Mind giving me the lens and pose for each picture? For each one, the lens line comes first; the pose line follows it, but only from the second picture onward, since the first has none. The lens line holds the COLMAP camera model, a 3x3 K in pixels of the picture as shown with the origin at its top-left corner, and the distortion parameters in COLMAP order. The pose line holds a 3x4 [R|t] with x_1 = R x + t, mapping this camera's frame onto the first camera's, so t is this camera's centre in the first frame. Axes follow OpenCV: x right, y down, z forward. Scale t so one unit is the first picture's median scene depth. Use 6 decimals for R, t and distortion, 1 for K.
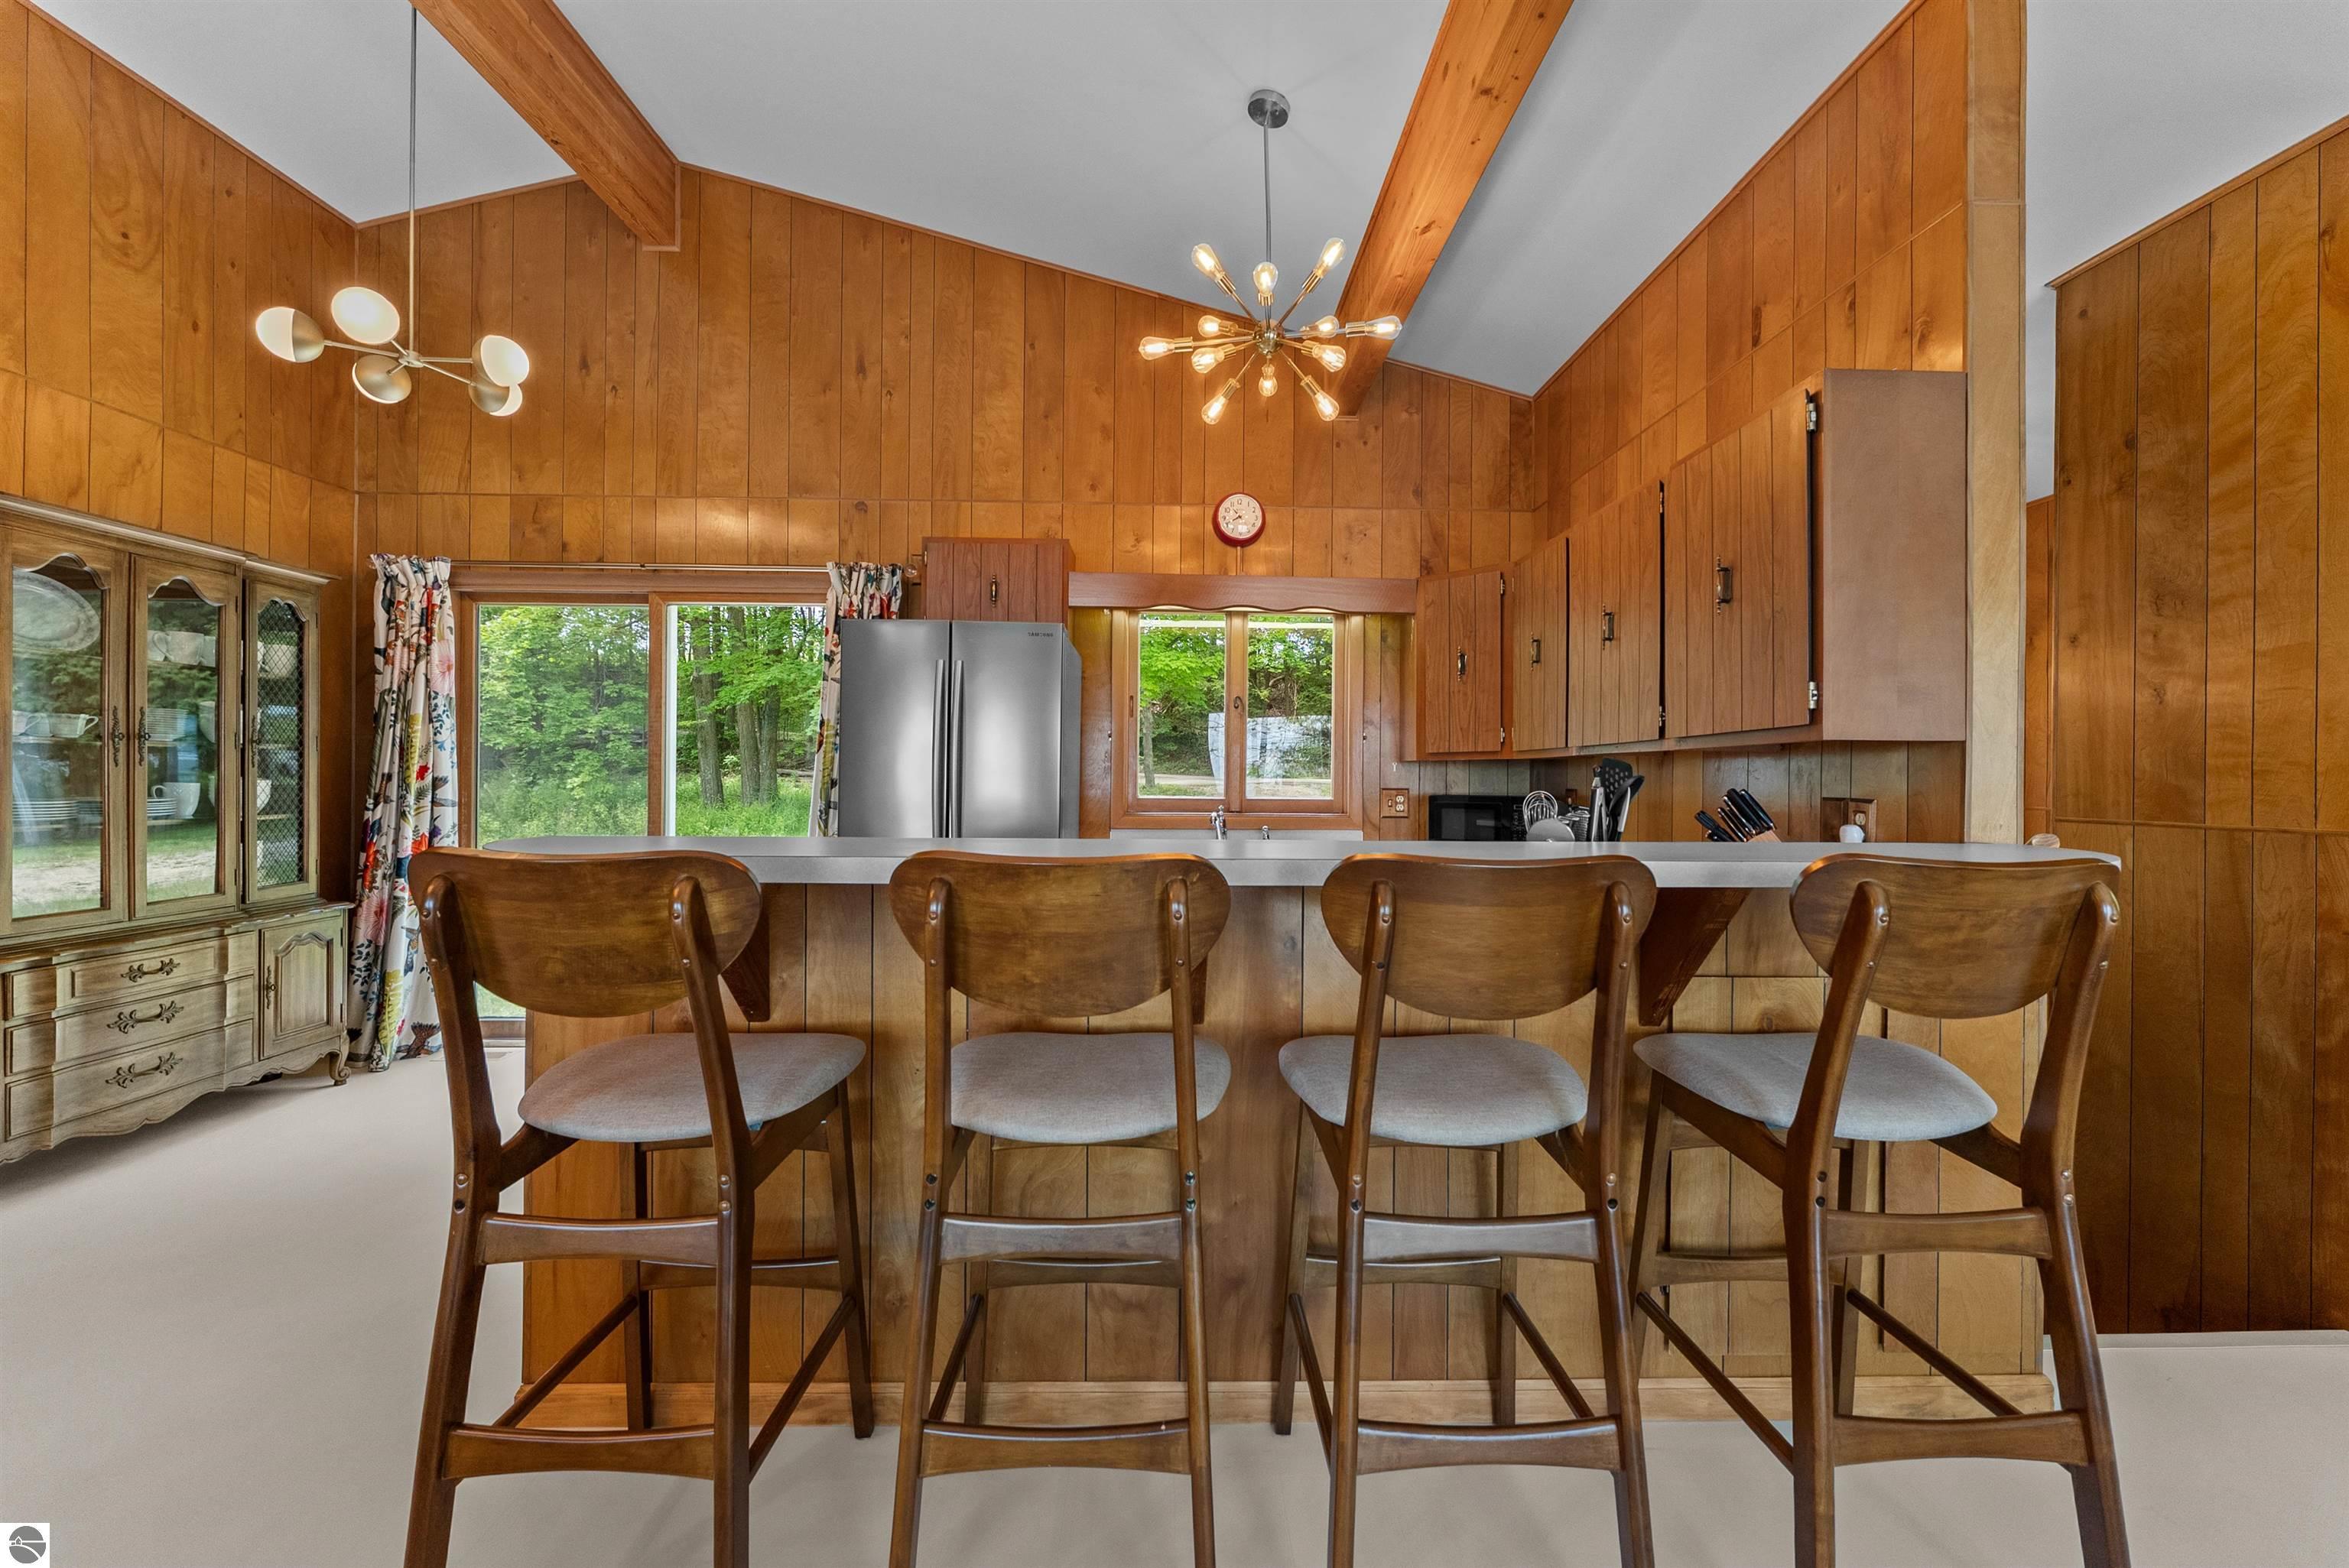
lens RADIAL K [[945.3, 0, 1195.0], [0, 945.3, 767.8], [0, 0, 1]] dist [-0.002088, 0.000196]
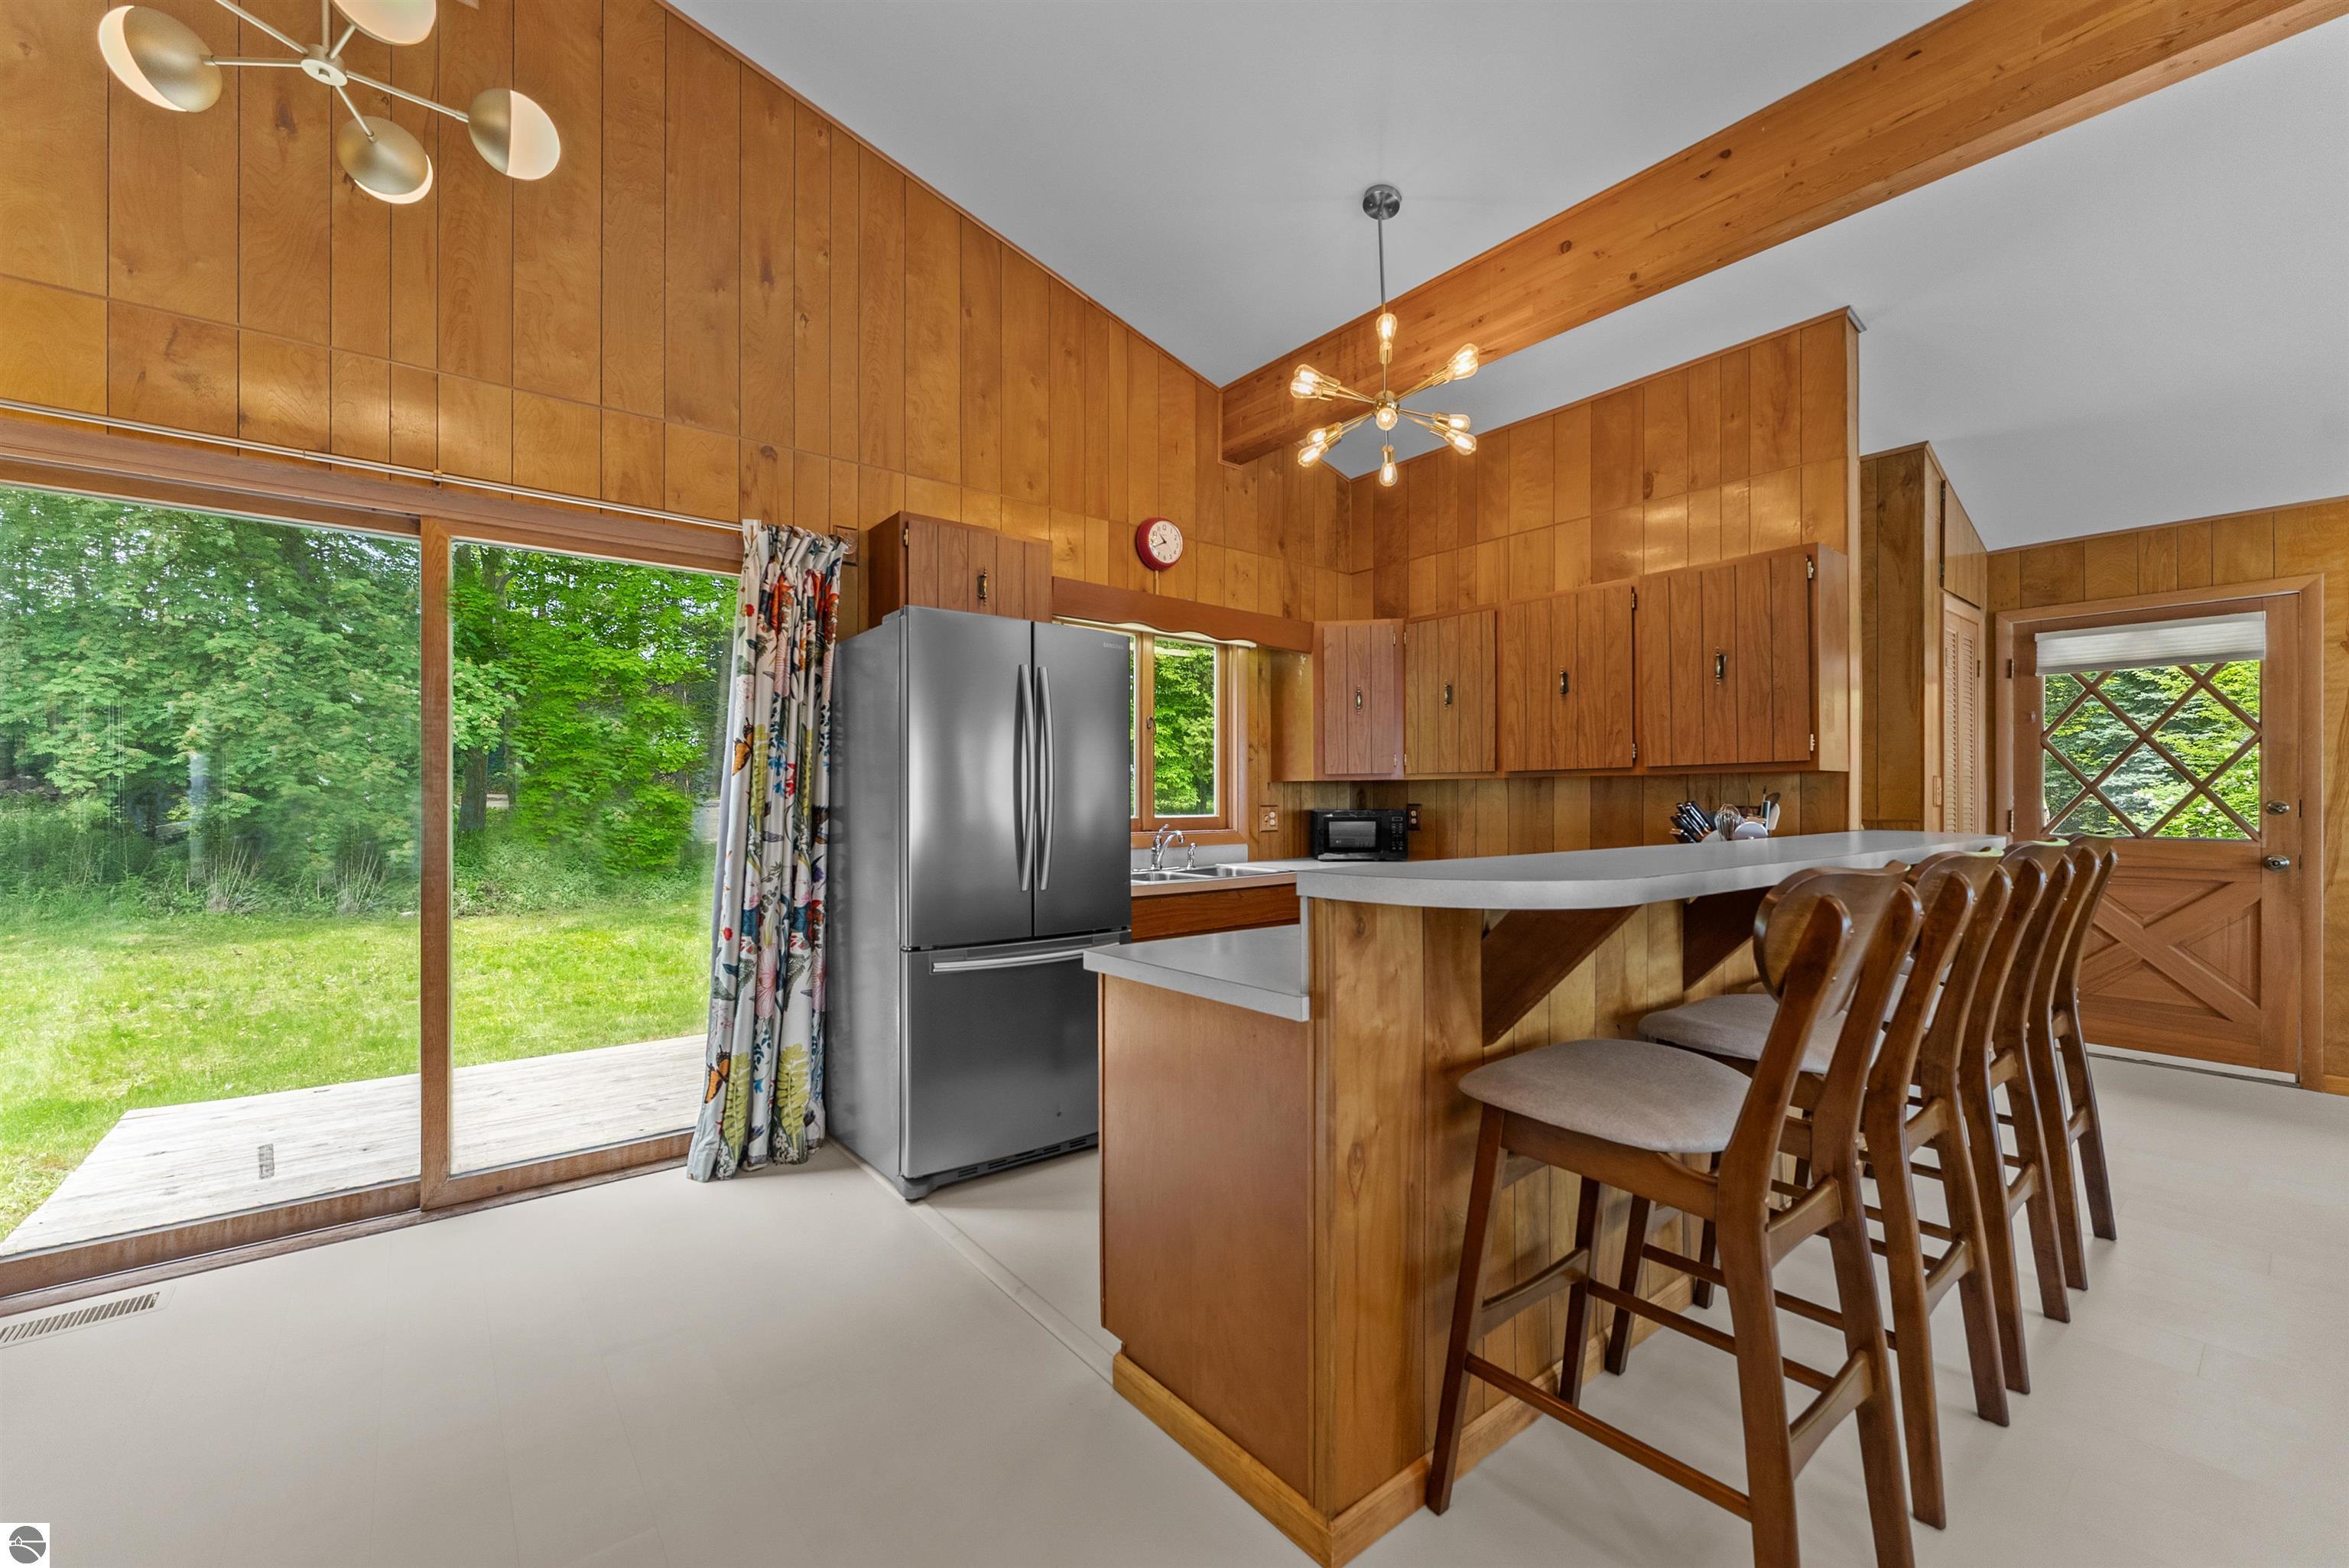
lens RADIAL K [[945.3, 0, 1181.4], [0, 945.3, 796.0], [0, 0, 1]] dist [-0.002088, 0.000196]
pose [[0.796448, -0.005279, 0.604684, -0.553981], [0.000101, 0.999963, 0.008597, 0.001034], [-0.604707, -0.006786, 0.796419, 0.168494]]
